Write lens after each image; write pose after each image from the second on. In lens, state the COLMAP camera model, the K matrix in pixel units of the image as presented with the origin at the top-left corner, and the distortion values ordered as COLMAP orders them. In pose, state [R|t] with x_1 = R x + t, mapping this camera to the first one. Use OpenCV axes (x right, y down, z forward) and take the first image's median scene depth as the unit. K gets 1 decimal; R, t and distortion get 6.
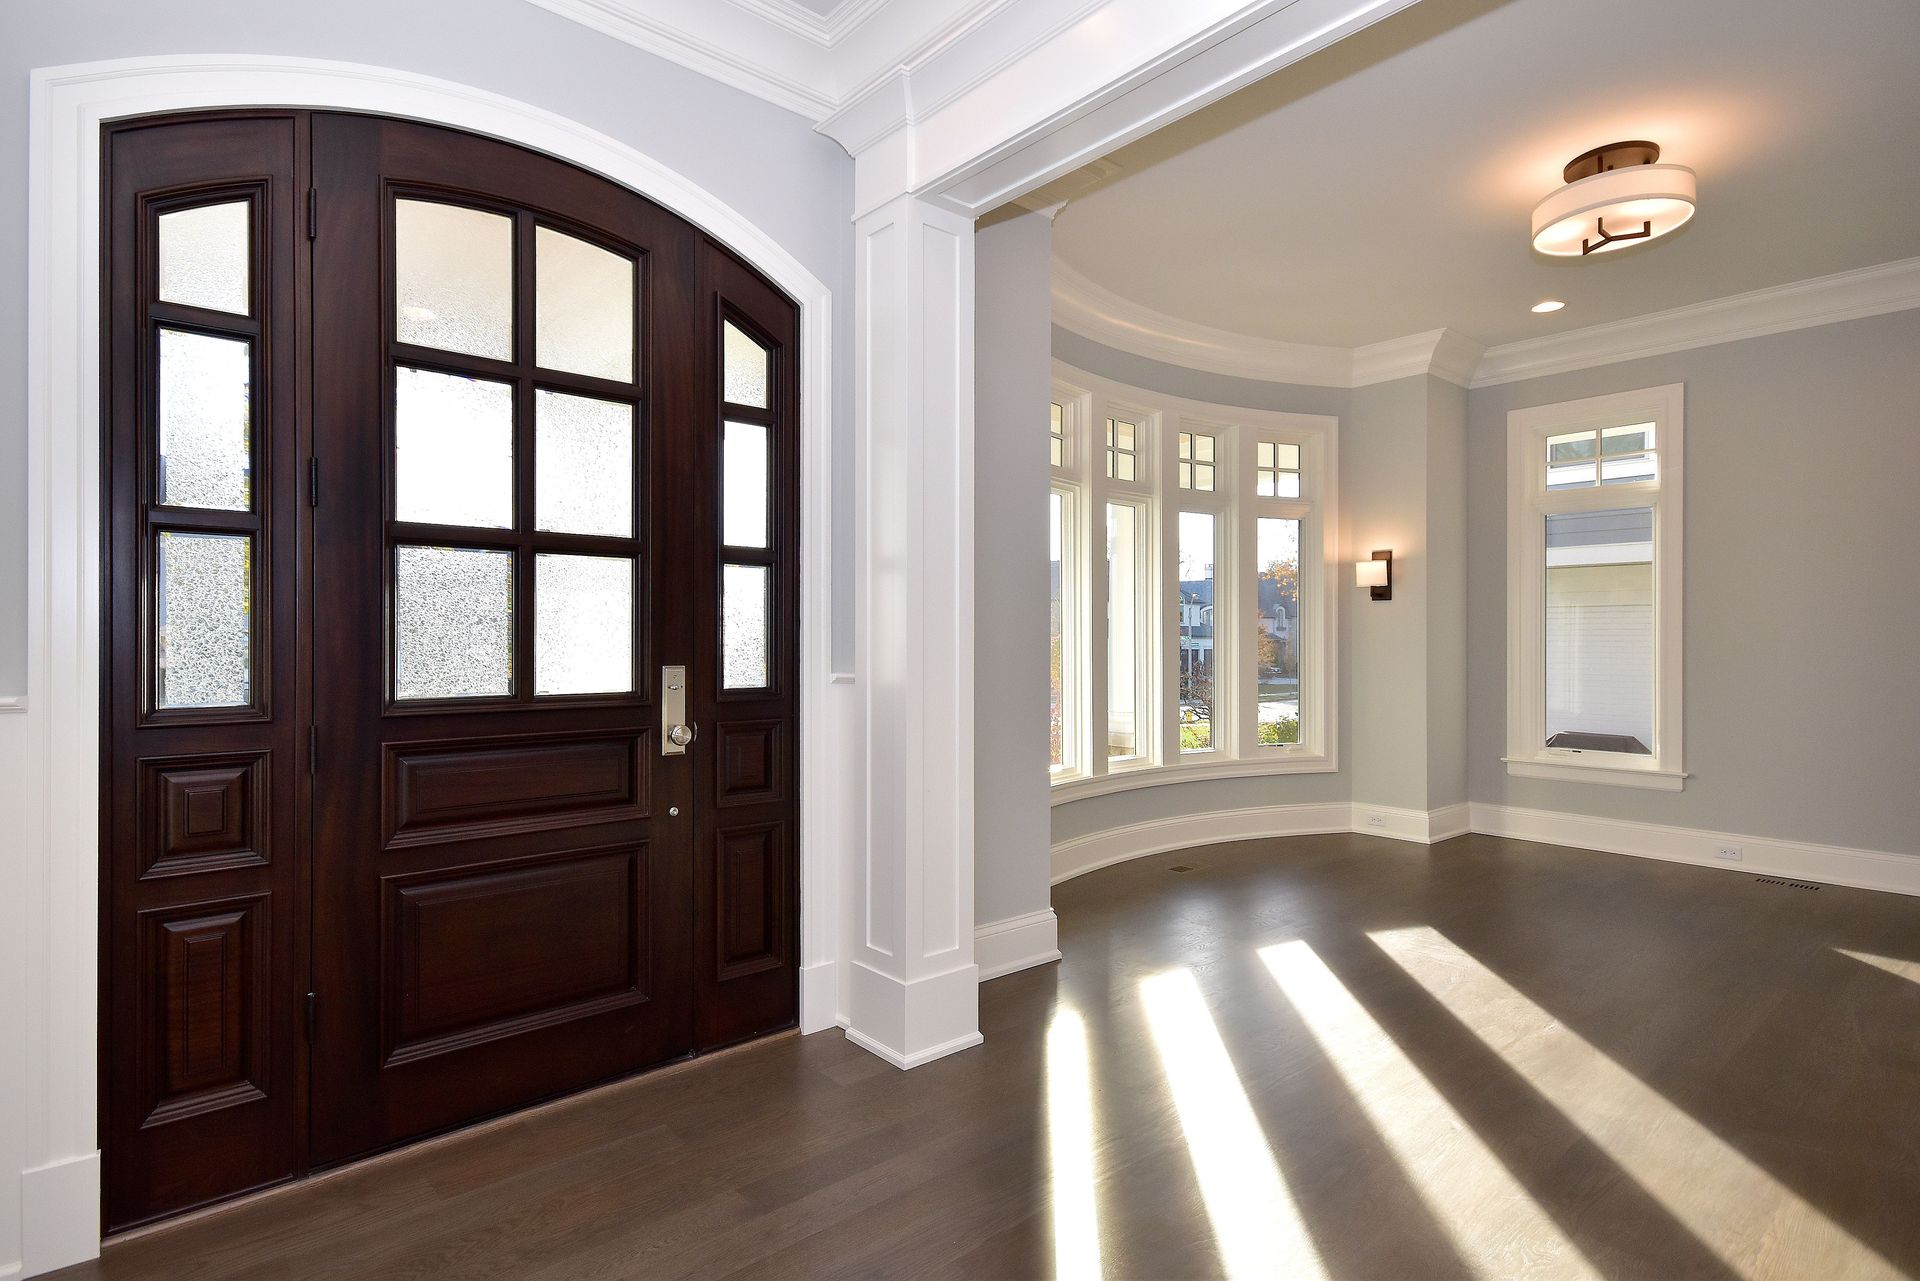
lens RADIAL K [[964.0, 0, 921.5], [0, 964.0, 632.7], [0, 0, 1]] dist [0.002814, 0.000267]
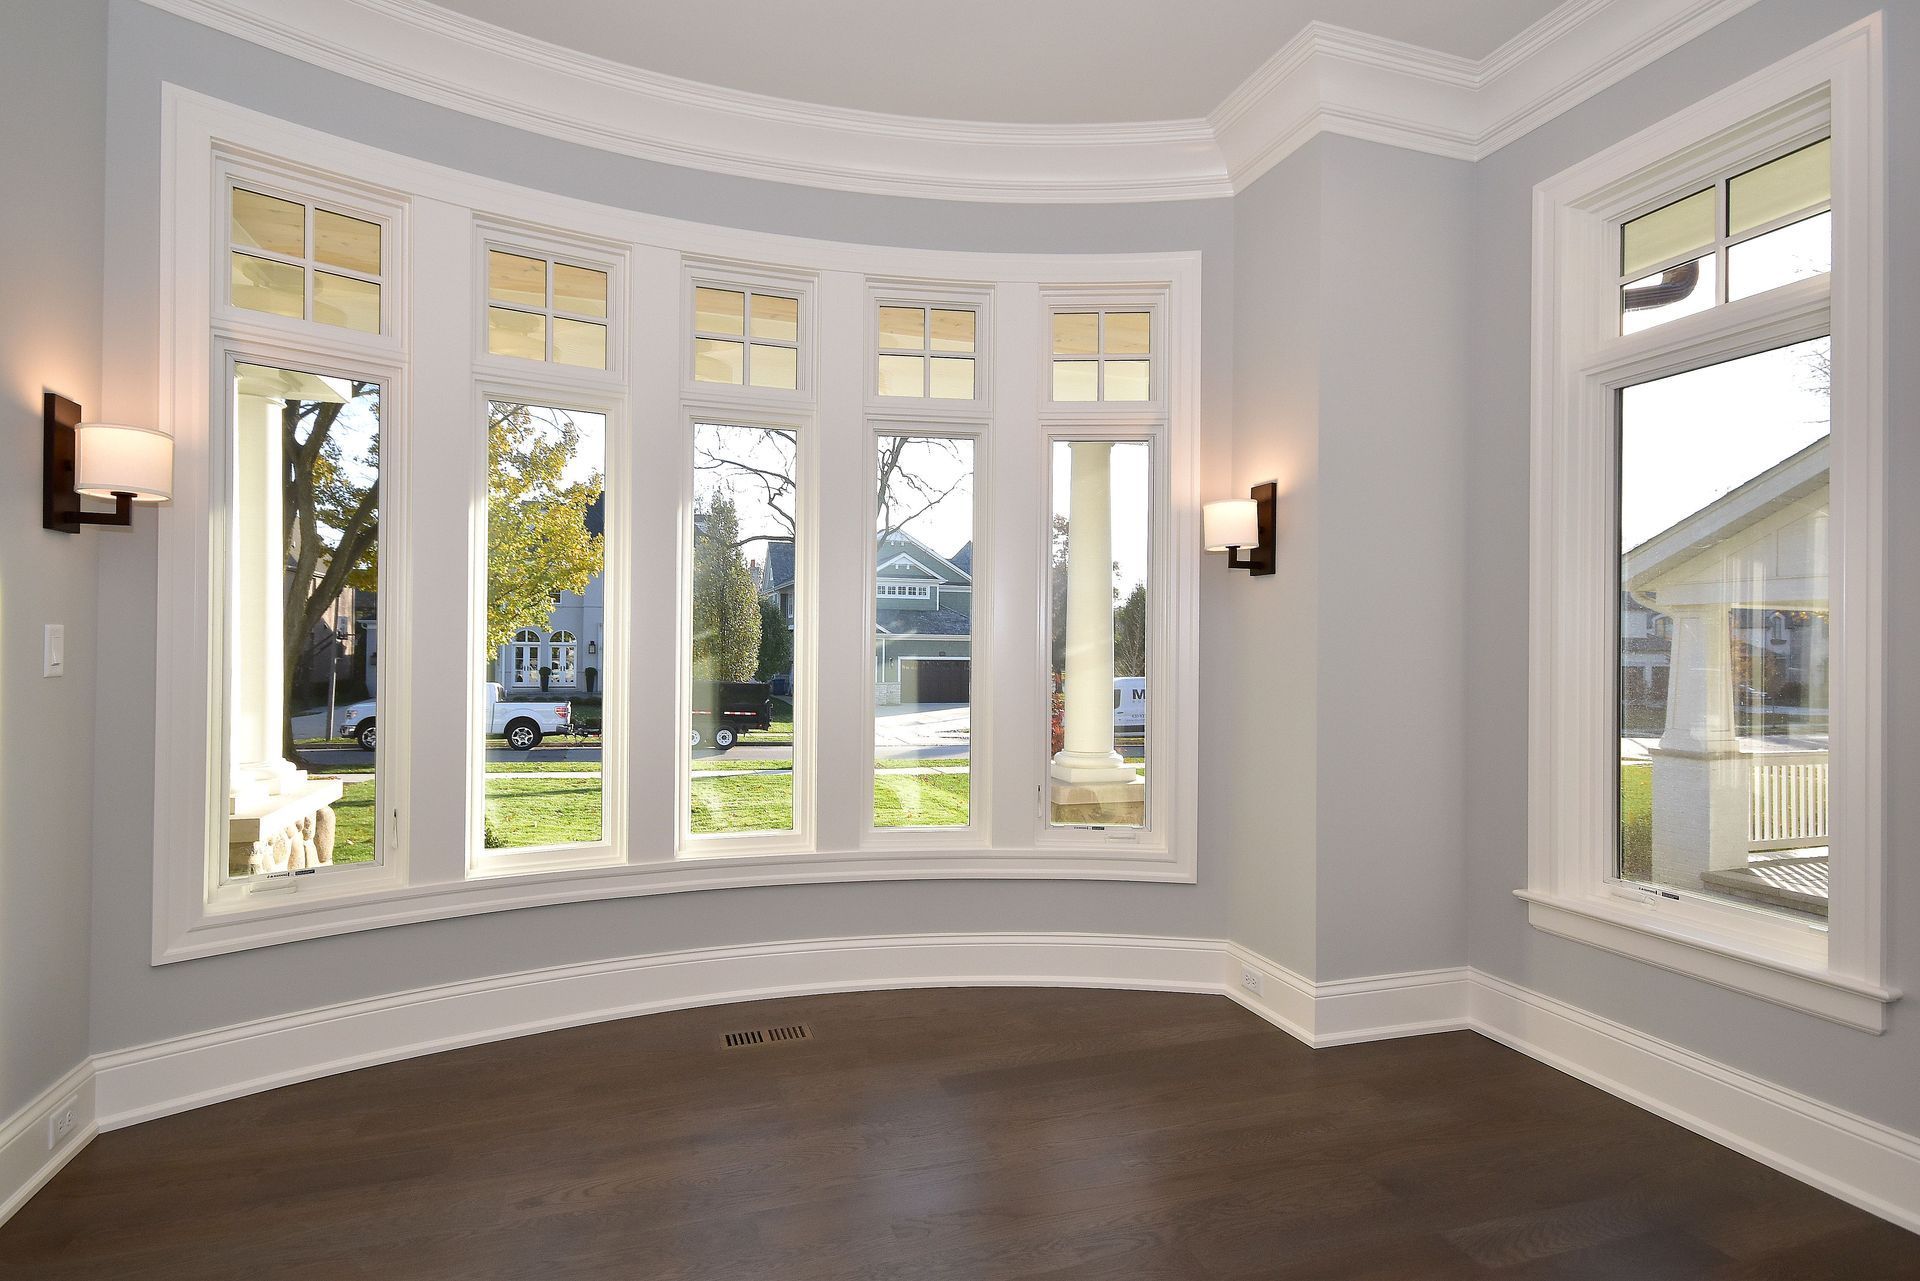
lens RADIAL K [[964.0, 0, 952.0], [0, 964.0, 645.2], [0, 0, 1]] dist [0.002814, 0.000267]
pose [[0.928000, 0.007686, -0.372500, 0.515610], [-0.006929, 0.999970, 0.003372, 0.004523], [0.372515, -0.000548, 0.928026, 0.433206]]
